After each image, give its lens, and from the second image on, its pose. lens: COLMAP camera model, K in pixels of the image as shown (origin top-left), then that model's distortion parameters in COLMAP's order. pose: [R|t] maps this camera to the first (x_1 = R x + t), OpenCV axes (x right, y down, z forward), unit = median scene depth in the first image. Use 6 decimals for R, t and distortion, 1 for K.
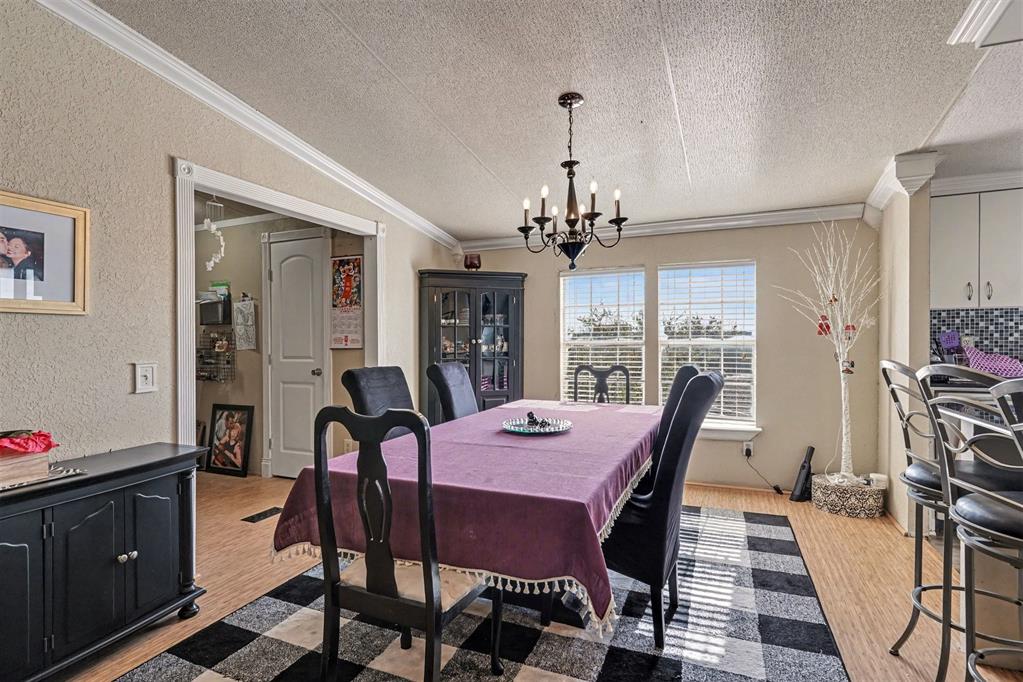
lens RADIAL K [[492.8, 0, 507.9], [0, 492.8, 343.9], [0, 0, 1]] dist [0.004394, 0.000346]
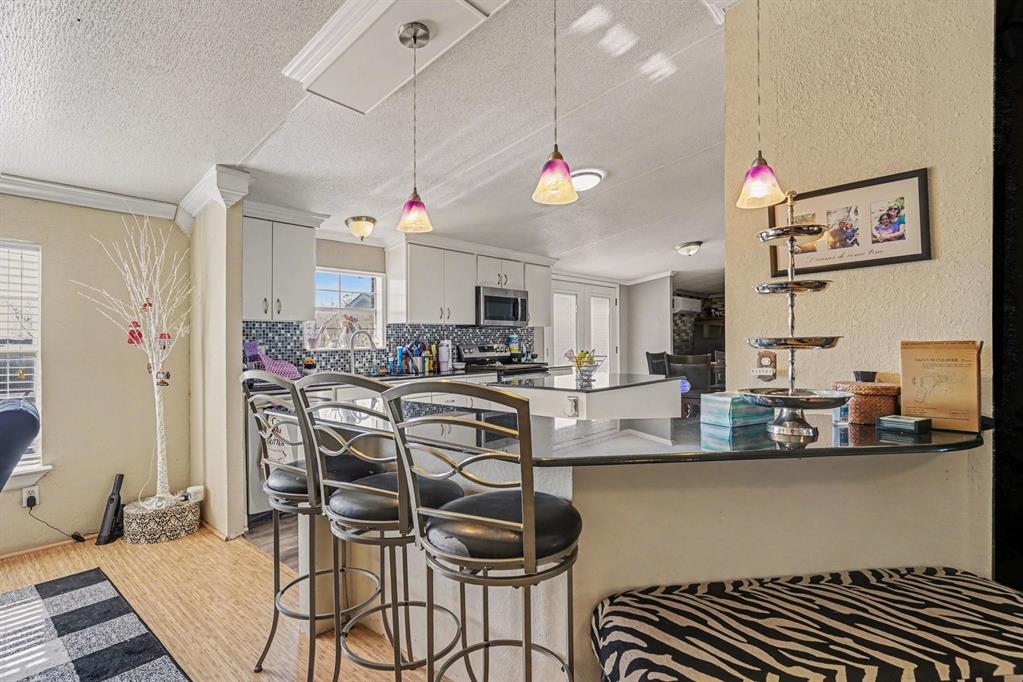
lens RADIAL K [[518.5, 0, 514.2], [0, 518.5, 349.3], [0, 0, 1]] dist [-0.017550, 0.002970]
pose [[0.328038, -0.007915, 0.944631, -0.002402], [0.014949, 0.999883, 0.003186, -0.001564], [-0.944546, 0.013076, 0.328118, 0.068572]]
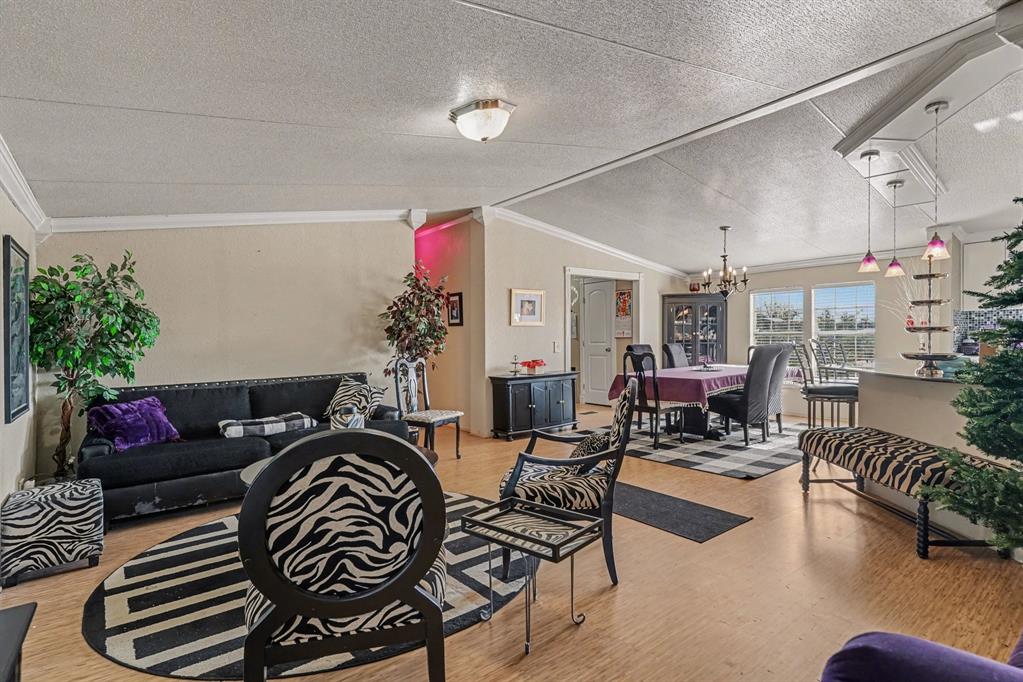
lens RADIAL K [[492.8, 0, 508.4], [0, 492.8, 346.7], [0, 0, 1]] dist [0.004394, 0.000346]
pose [[0.873144, 0.005326, -0.487433, 0.280214], [0.005241, 0.999780, 0.020312, 0.004068], [0.487434, -0.020290, 0.872924, -1.150312]]
